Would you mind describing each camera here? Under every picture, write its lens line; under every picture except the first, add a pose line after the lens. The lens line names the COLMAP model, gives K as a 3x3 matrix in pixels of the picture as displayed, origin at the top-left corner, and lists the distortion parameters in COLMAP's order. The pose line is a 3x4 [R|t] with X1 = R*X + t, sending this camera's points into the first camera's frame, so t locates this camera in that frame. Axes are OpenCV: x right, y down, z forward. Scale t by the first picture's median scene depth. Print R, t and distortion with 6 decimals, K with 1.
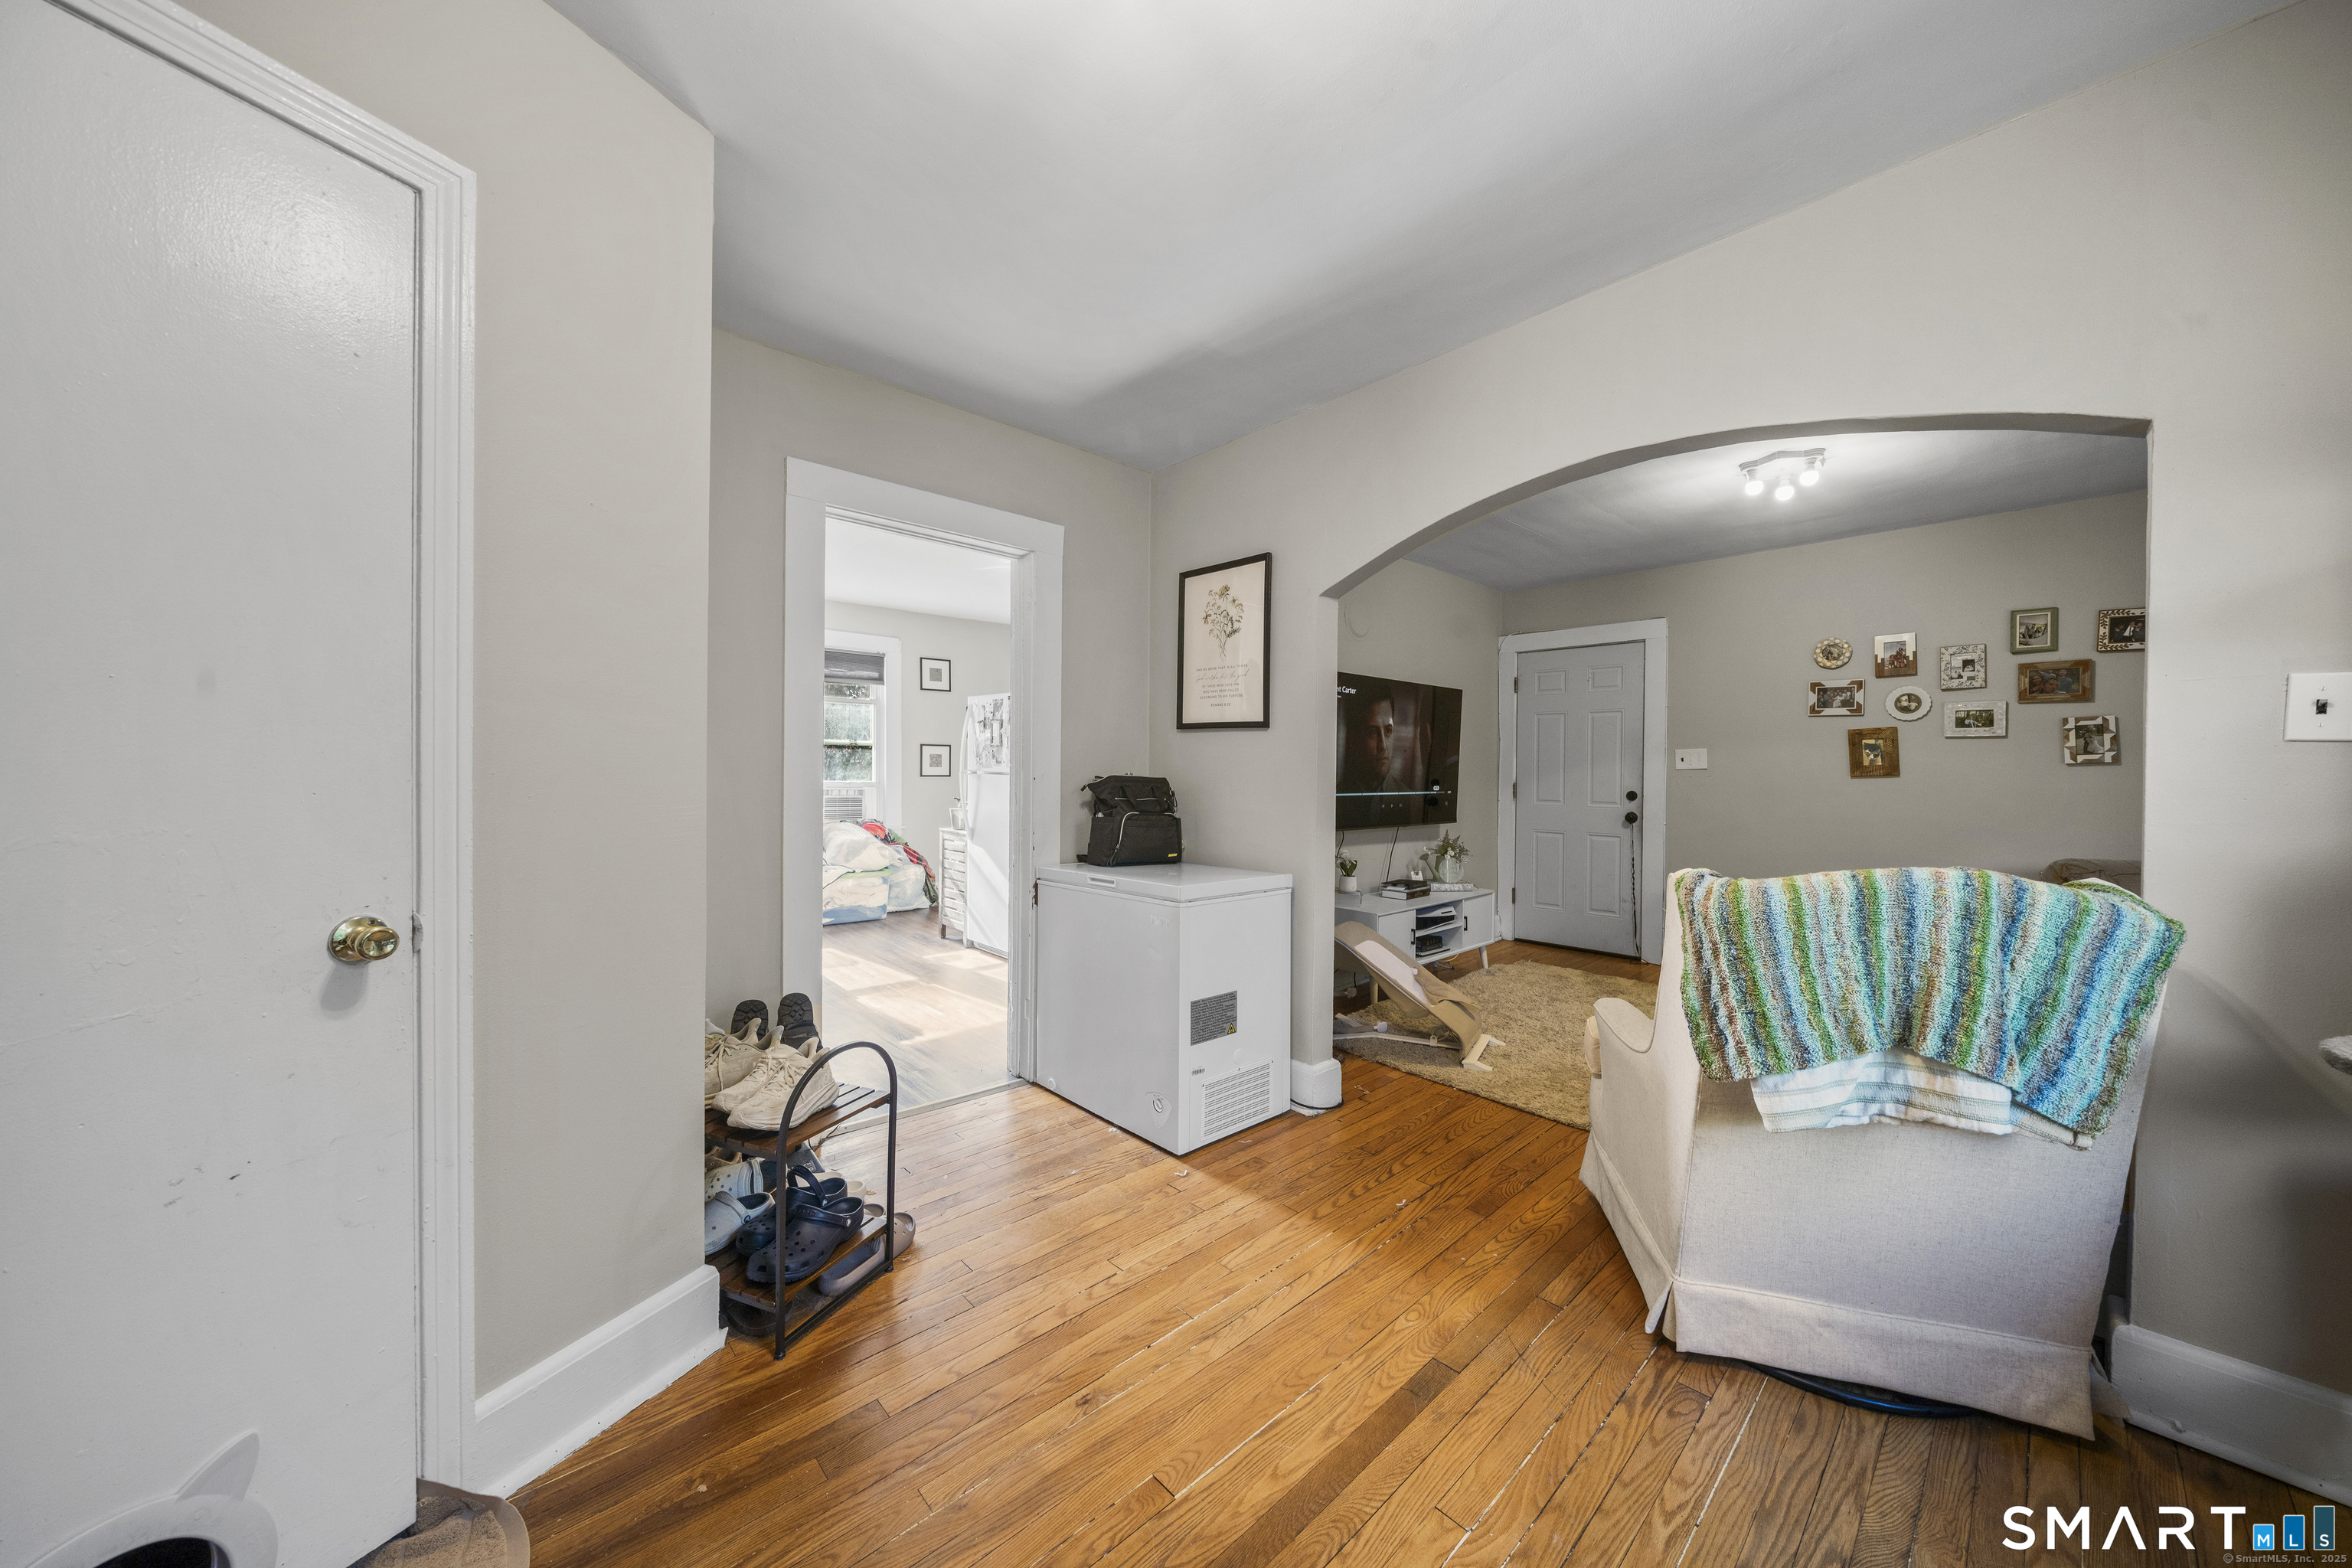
lens RADIAL K [[806.1, 0, 1176.3], [0, 806.1, 774.3], [0, 0, 1]] dist [-0.008276, -0.000210]
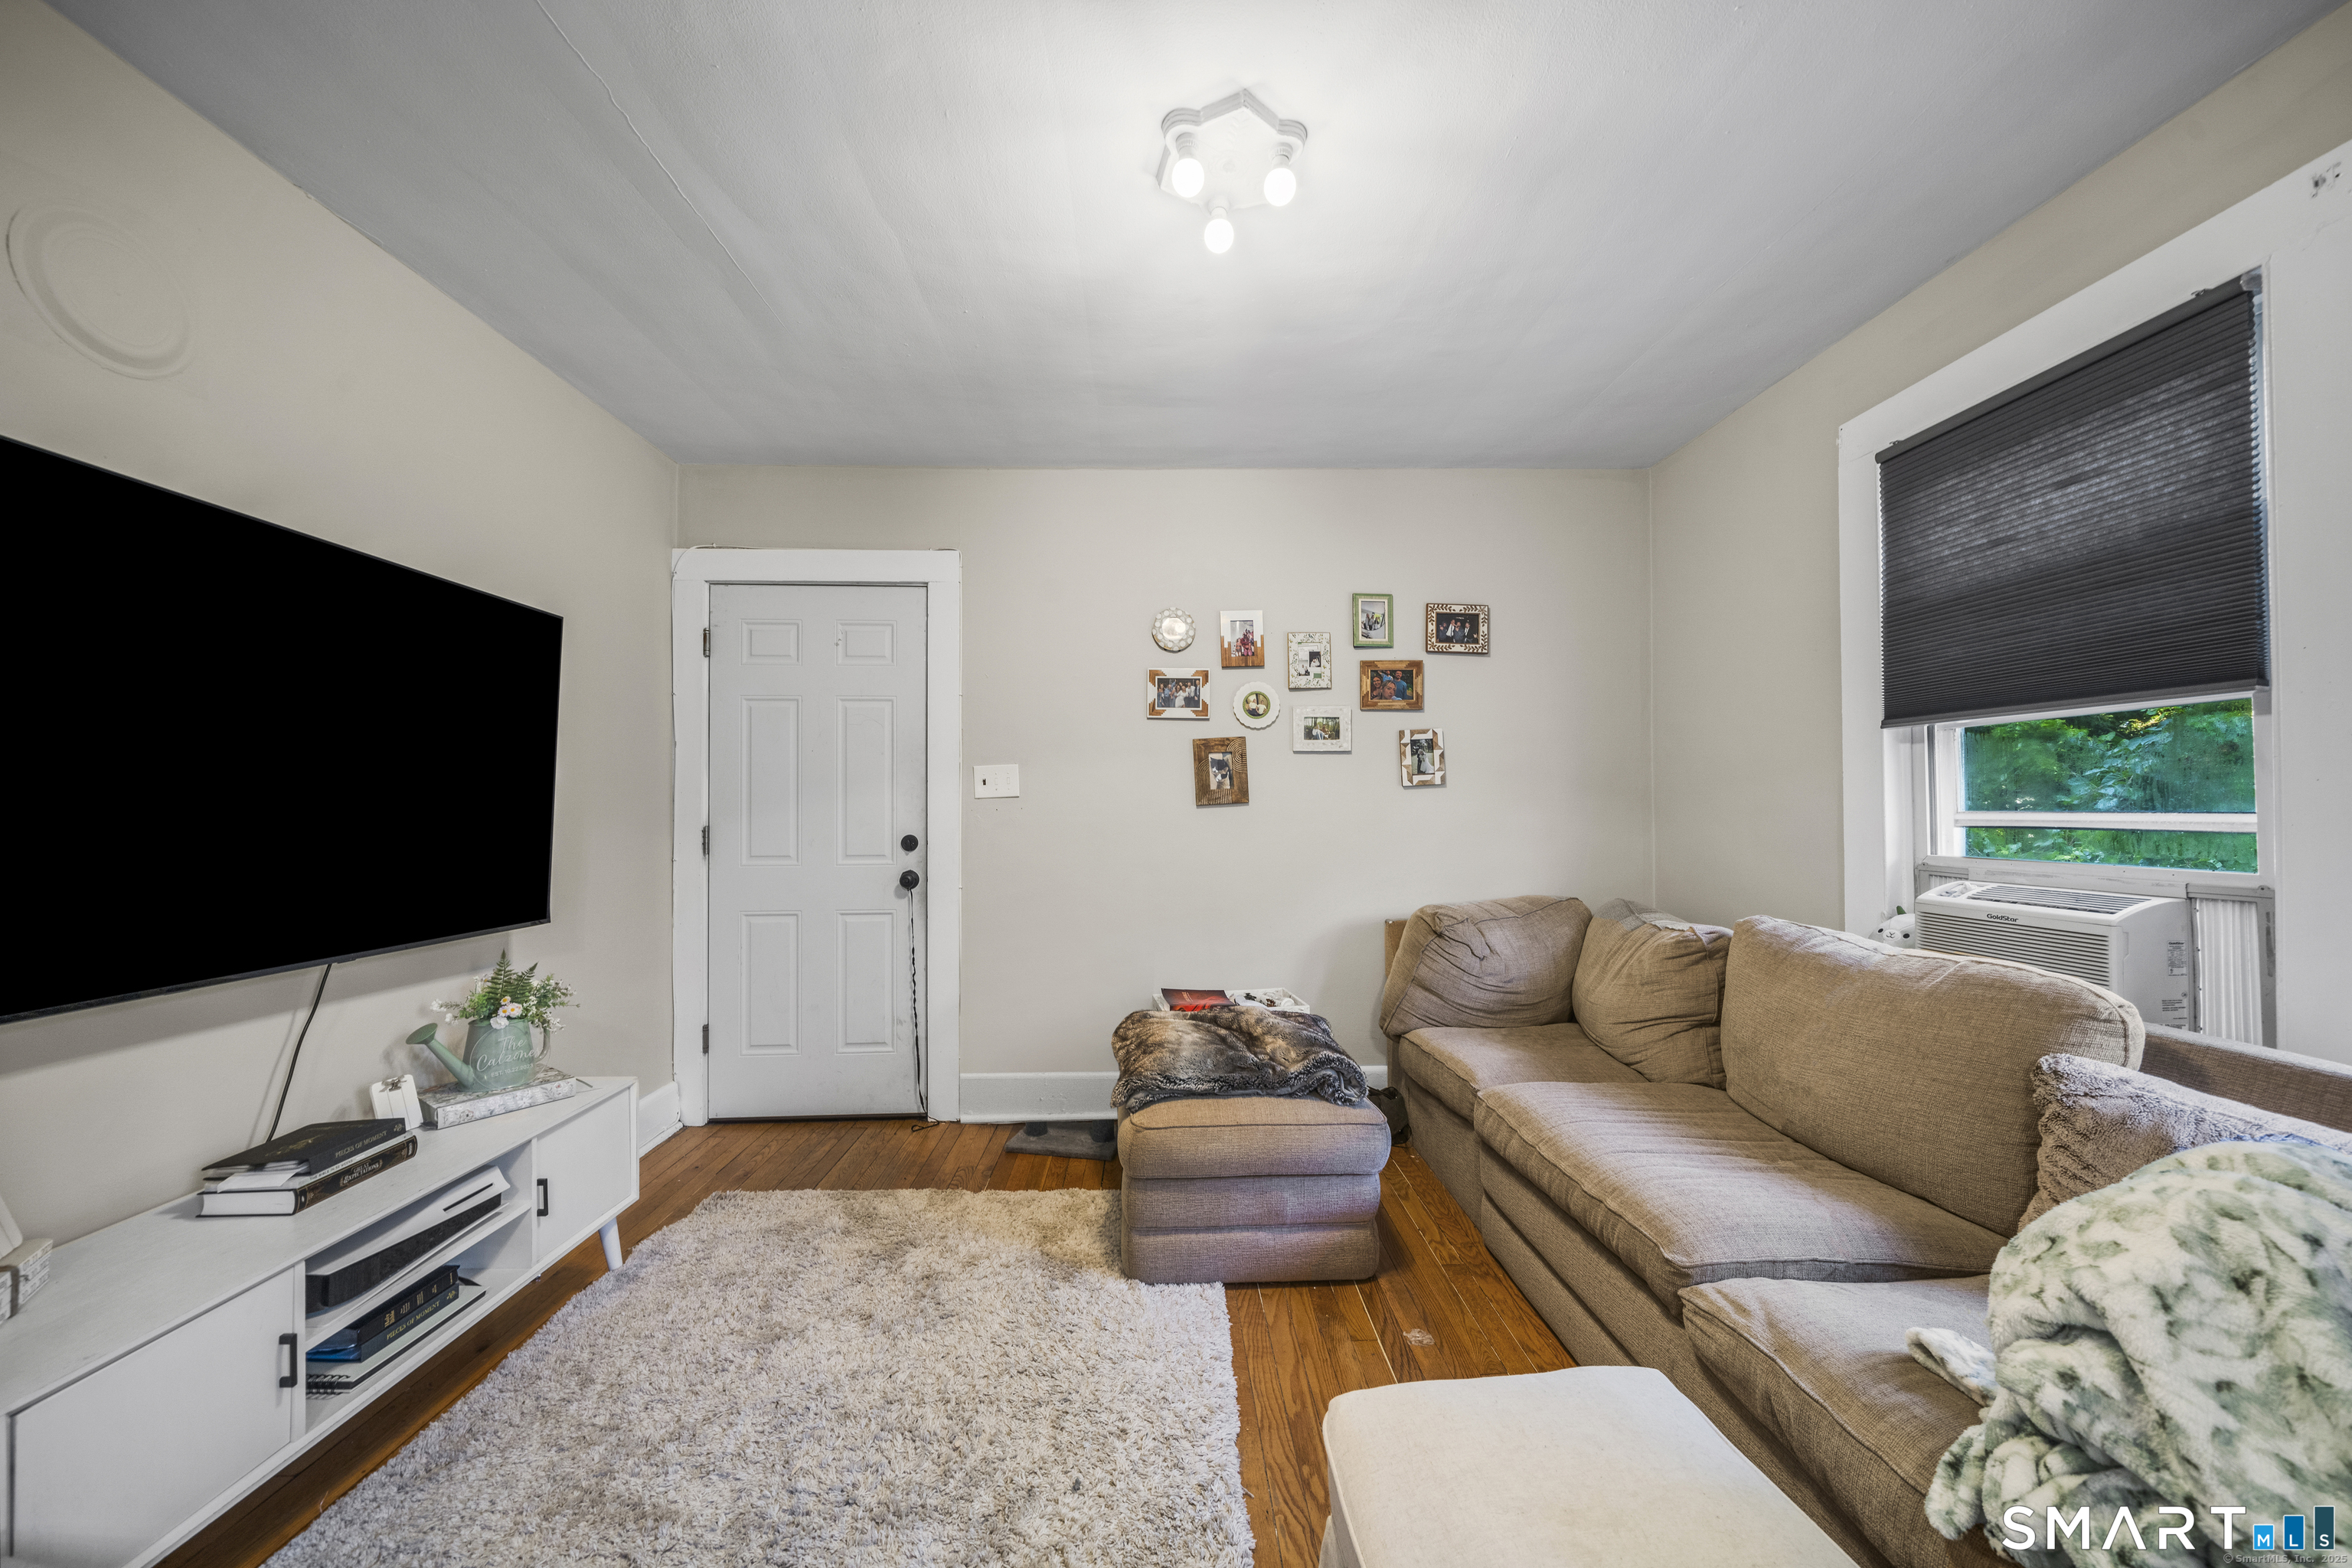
lens RADIAL K [[865.5, 0, 1178.6], [0, 865.5, 797.8], [0, 0, 1]] dist [-0.000519, 0.000588]
pose [[0.655498, -0.001369, 0.755196, 0.264969], [0.016074, 0.999797, -0.012139, 0.005168], [-0.755026, 0.020096, 0.655387, 0.533510]]
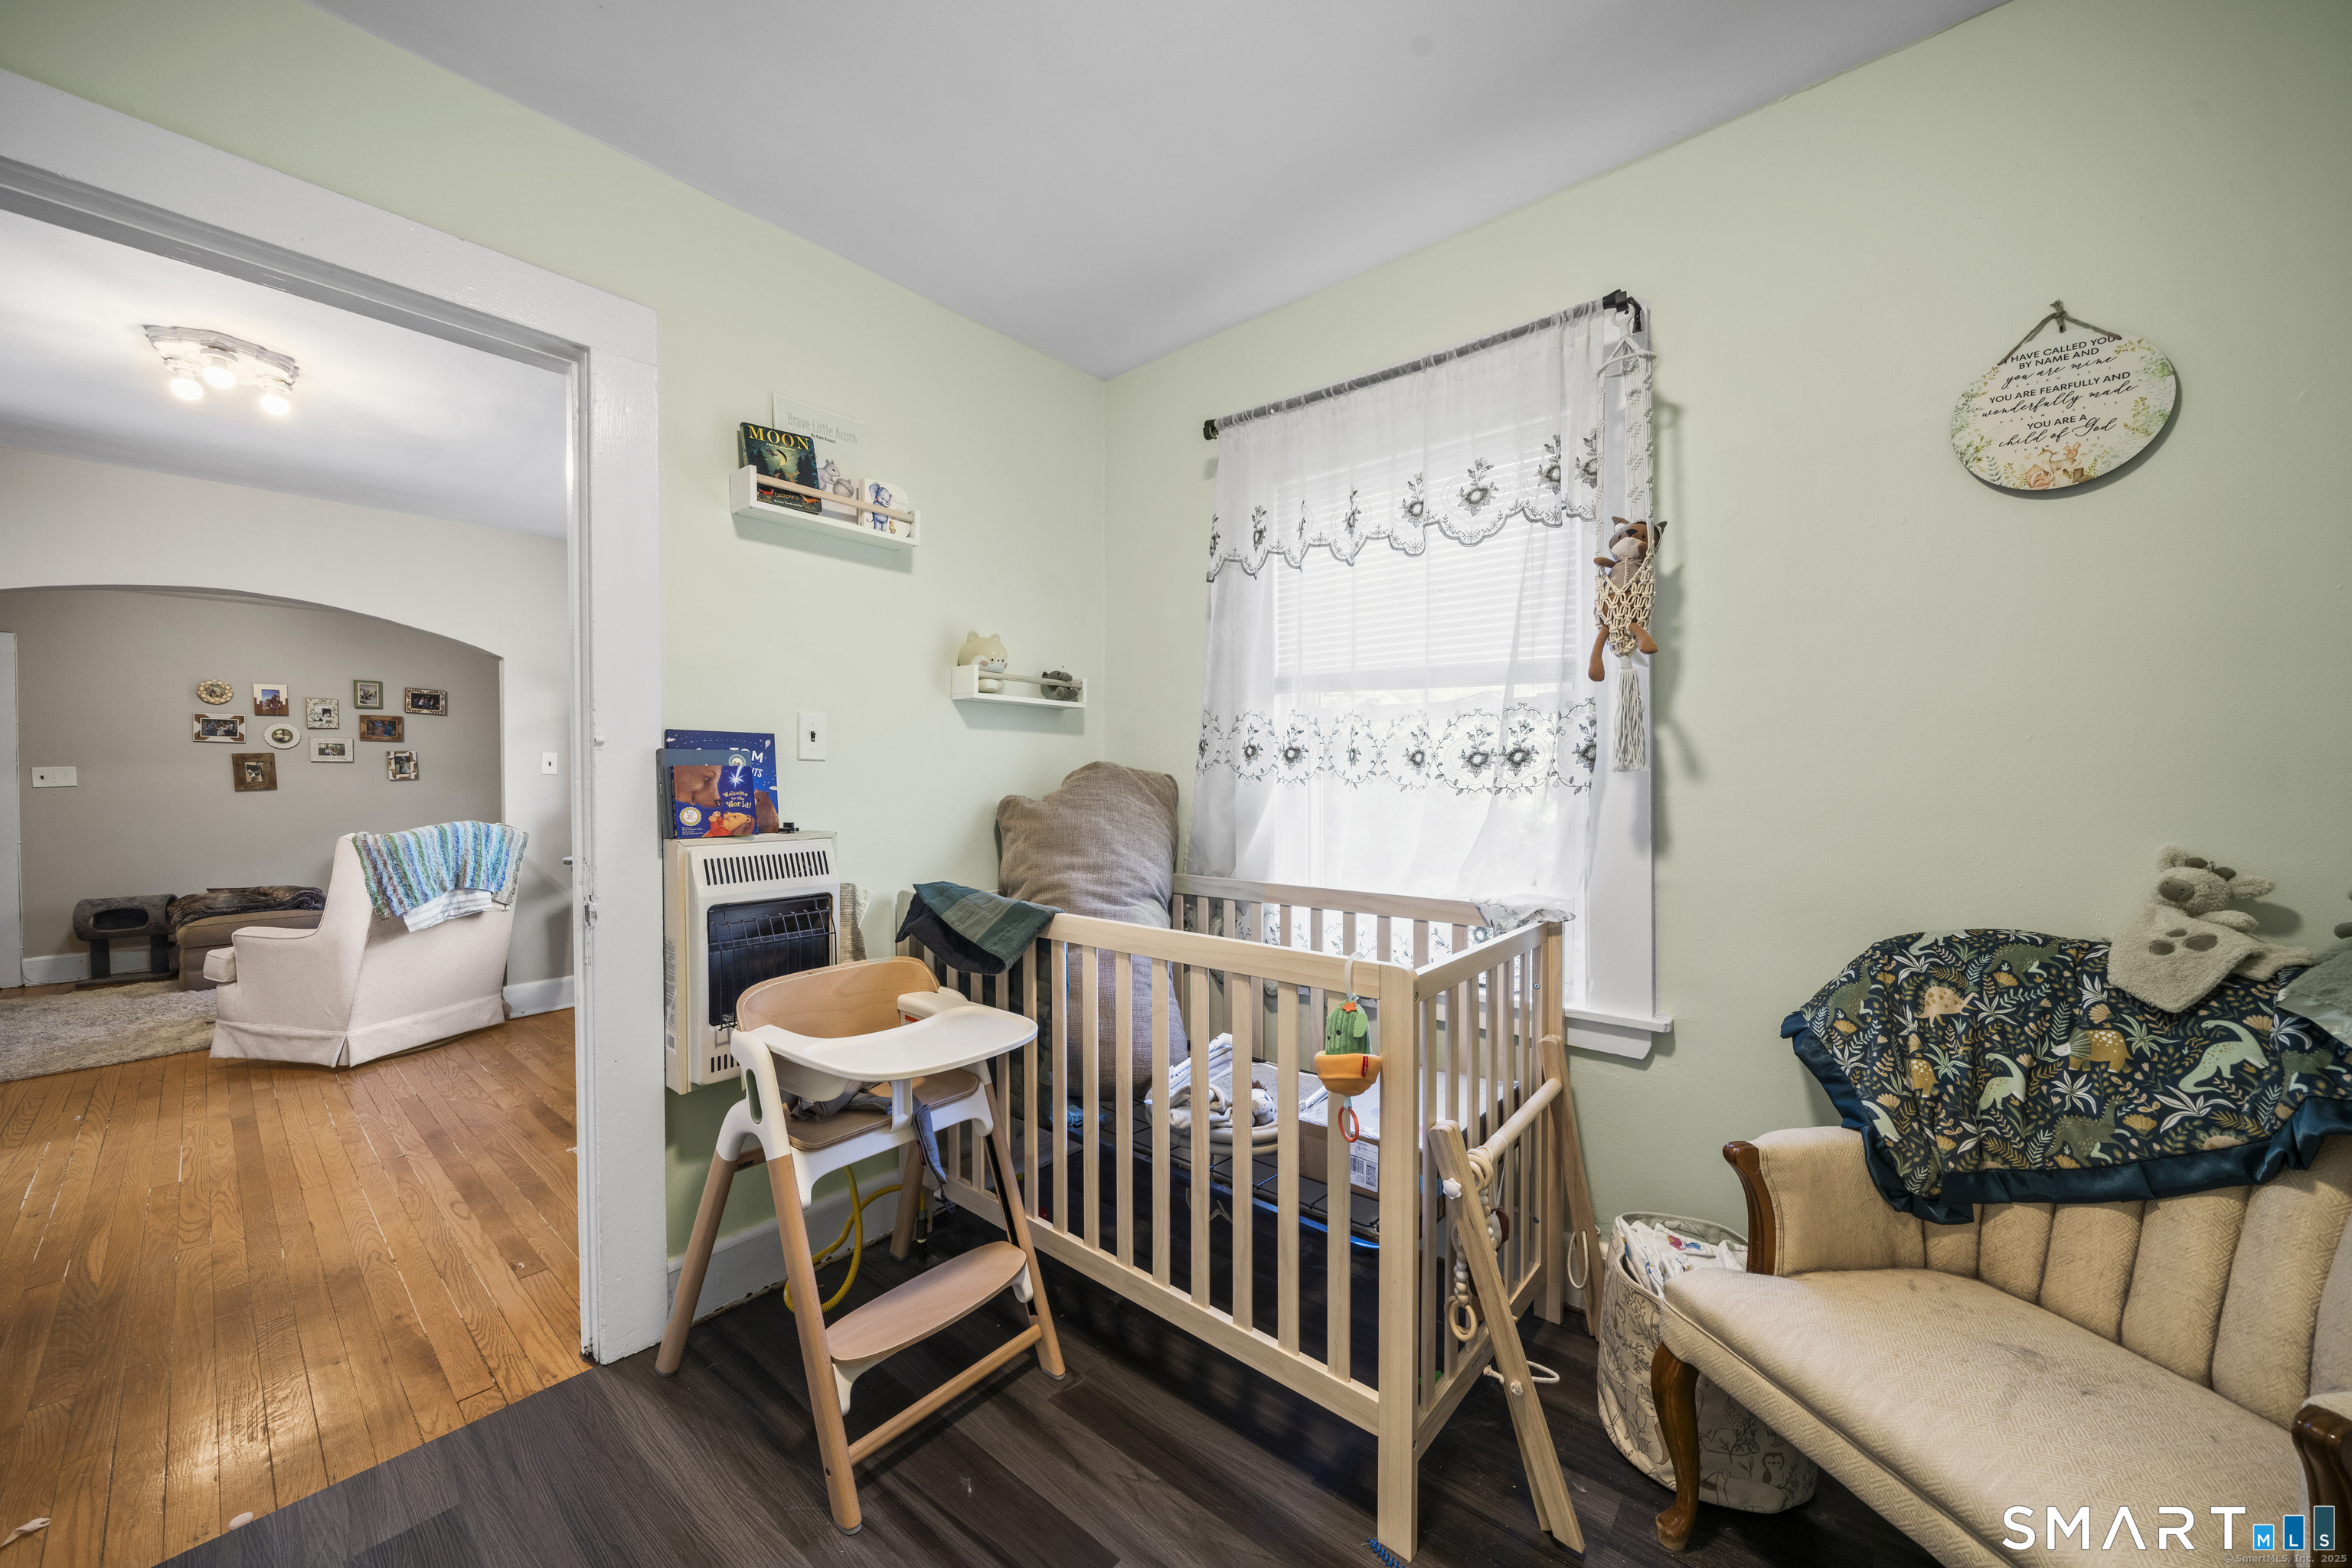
lens RADIAL K [[865.5, 0, 1172.0], [0, 865.5, 787.9], [0, 0, 1]] dist [-0.000519, 0.000588]
pose [[-0.105556, -0.015995, 0.994285, -0.713739], [0.014515, 0.999739, 0.017624, -0.004487], [-0.994307, 0.016293, -0.105296, -0.350324]]
